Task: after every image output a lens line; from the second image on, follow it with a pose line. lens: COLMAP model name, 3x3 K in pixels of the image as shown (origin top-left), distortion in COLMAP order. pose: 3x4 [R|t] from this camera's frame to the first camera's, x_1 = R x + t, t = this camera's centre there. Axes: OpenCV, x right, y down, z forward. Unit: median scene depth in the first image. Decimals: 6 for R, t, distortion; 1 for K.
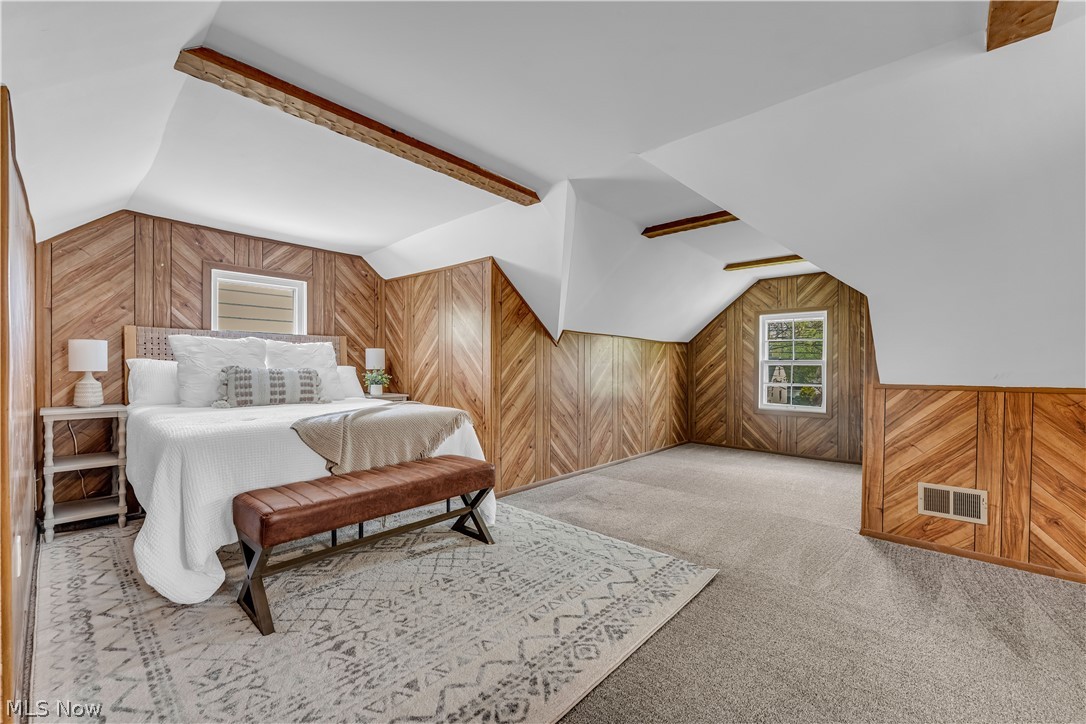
lens RADIAL K [[436.9, 0, 530.8], [0, 436.9, 365.3], [0, 0, 1]] dist [-0.000630, -0.000158]
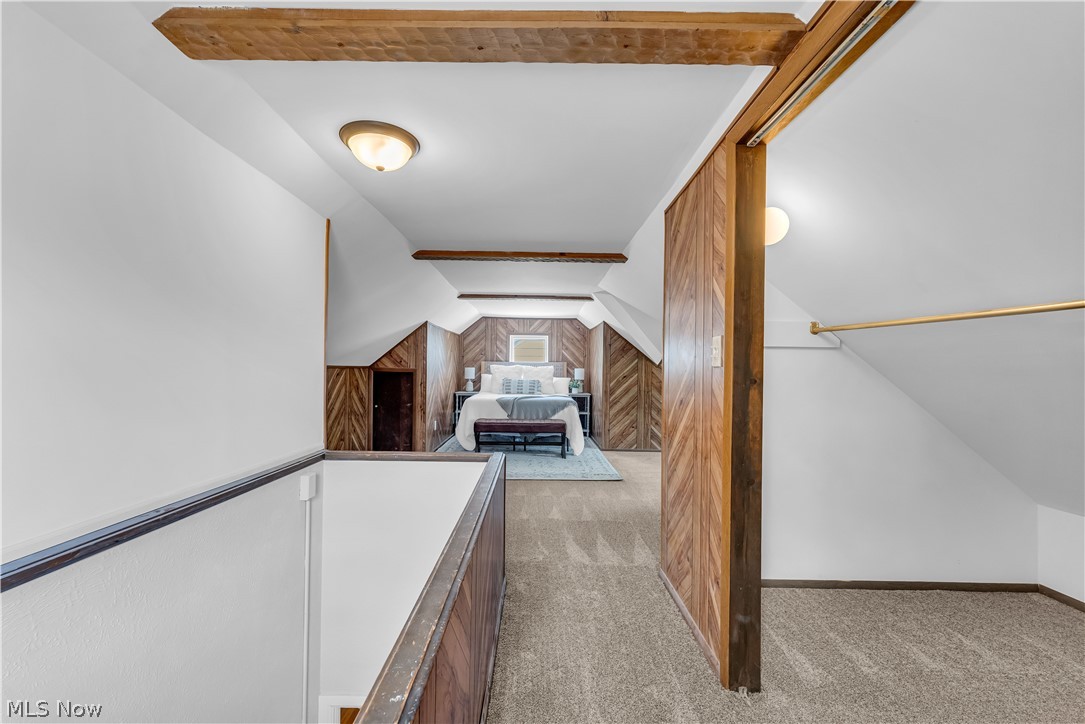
lens RADIAL K [[449.2, 0, 542.5], [0, 449.2, 362.0], [0, 0, 1]] dist [0.000091, -0.000002]
pose [[0.680960, -0.010375, -0.732247, 1.164961], [-0.008264, 0.999727, -0.021850, -0.028586], [0.732274, 0.020930, 0.680688, -0.506863]]
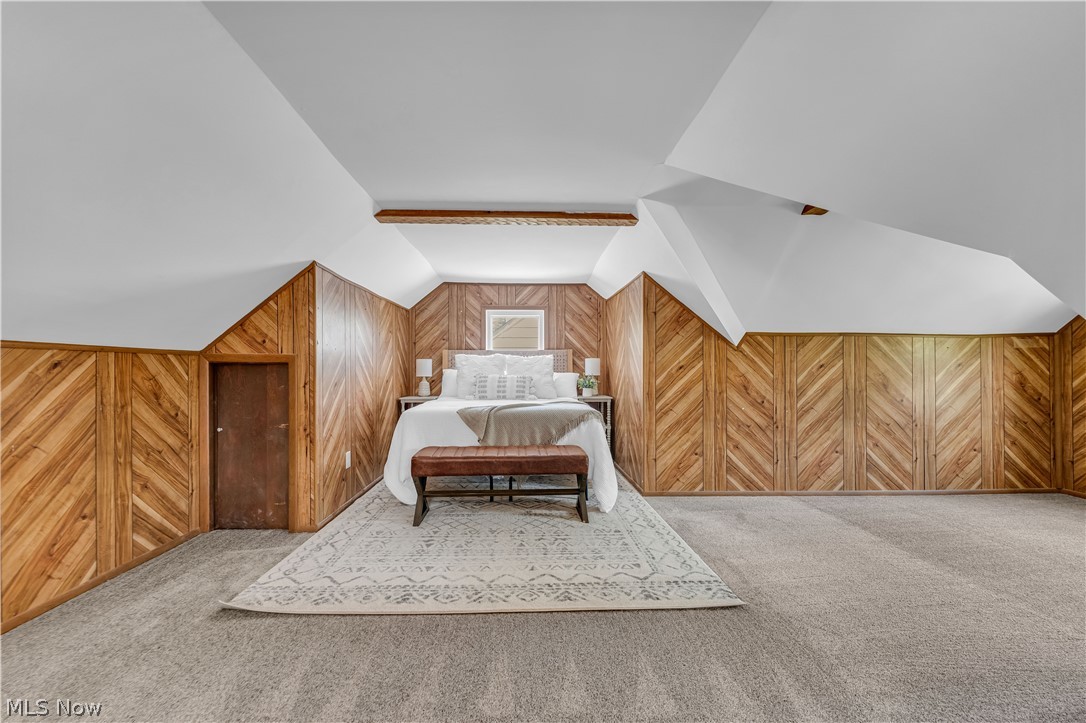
lens RADIAL K [[439.8, 0, 544.7], [0, 439.8, 367.2], [0, 0, 1]] dist [0.001173, 0.000061]
pose [[0.707985, -0.013953, -0.706089, 0.516156], [0.006568, 0.999892, -0.013172, 0.001906], [0.706197, 0.004688, 0.708000, 0.057561]]
